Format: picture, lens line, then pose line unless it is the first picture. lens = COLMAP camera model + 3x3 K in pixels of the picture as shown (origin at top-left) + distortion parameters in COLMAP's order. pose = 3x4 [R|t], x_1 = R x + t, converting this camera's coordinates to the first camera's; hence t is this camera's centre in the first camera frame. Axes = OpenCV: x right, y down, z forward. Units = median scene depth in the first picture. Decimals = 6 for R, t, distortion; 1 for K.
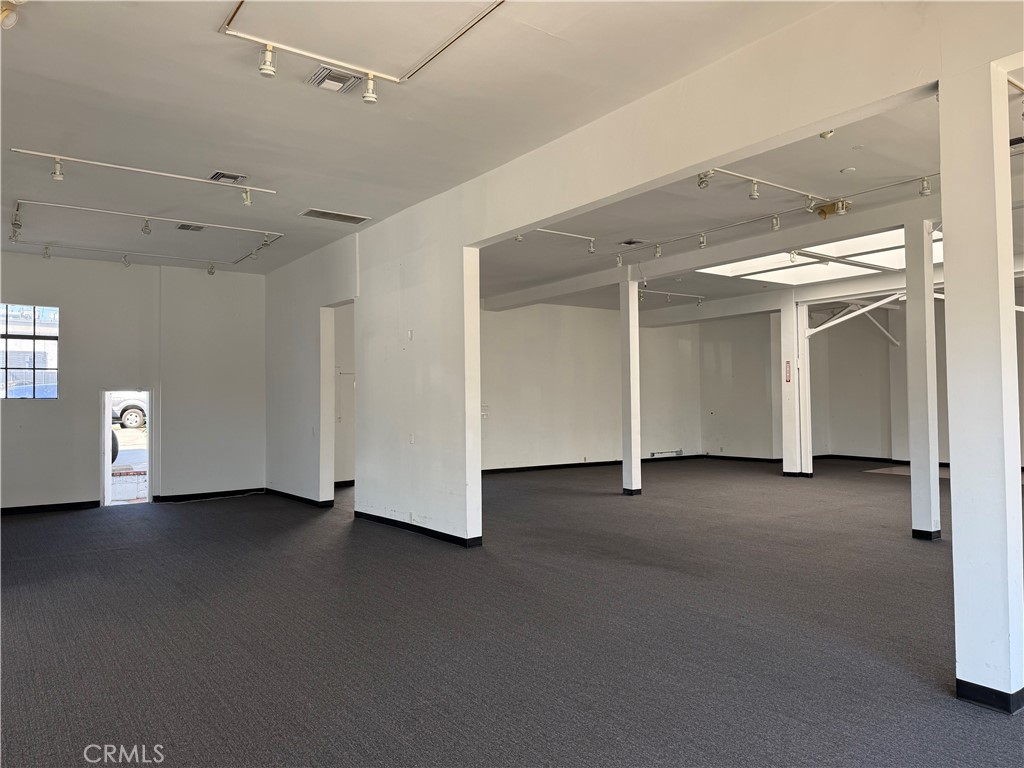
lens RADIAL K [[714.5, 0, 507.5], [0, 714.5, 376.3], [0, 0, 1]] dist [0.064267, -0.058252]
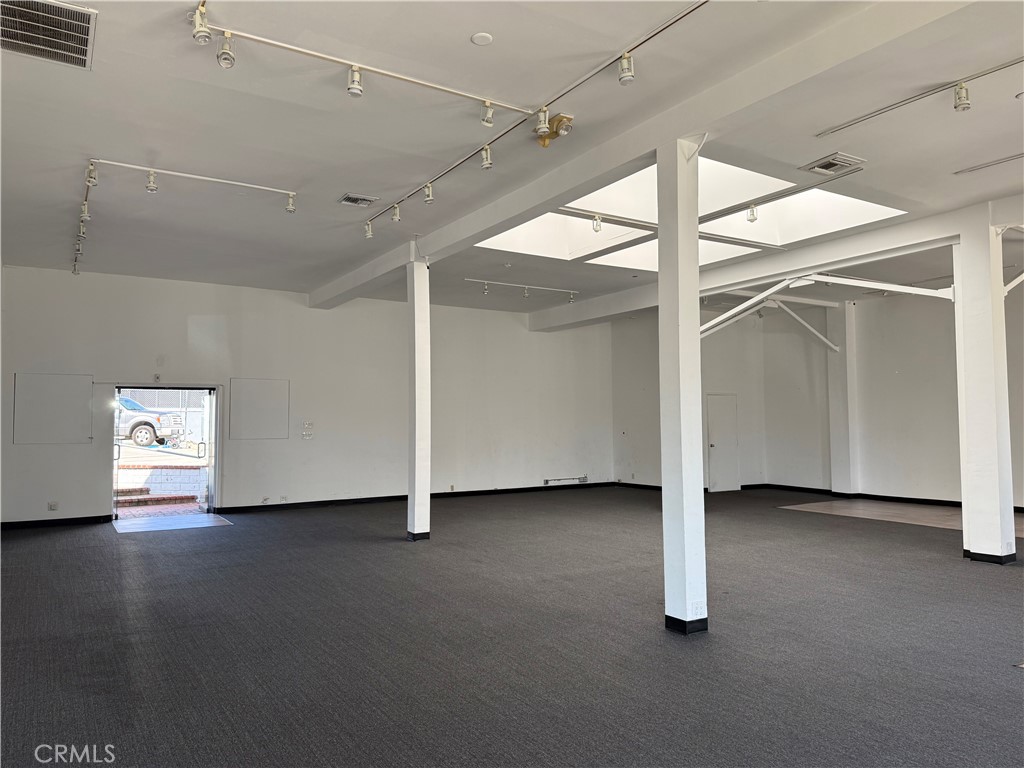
lens RADIAL K [[714.5, 0, 506.5], [0, 714.5, 389.3], [0, 0, 1]] dist [0.064267, -0.058252]
pose [[0.998116, -0.000107, -0.061363, 0.308867], [-0.000261, 0.999982, -0.005984, 0.007477], [0.061363, 0.005989, 0.998098, 0.232620]]
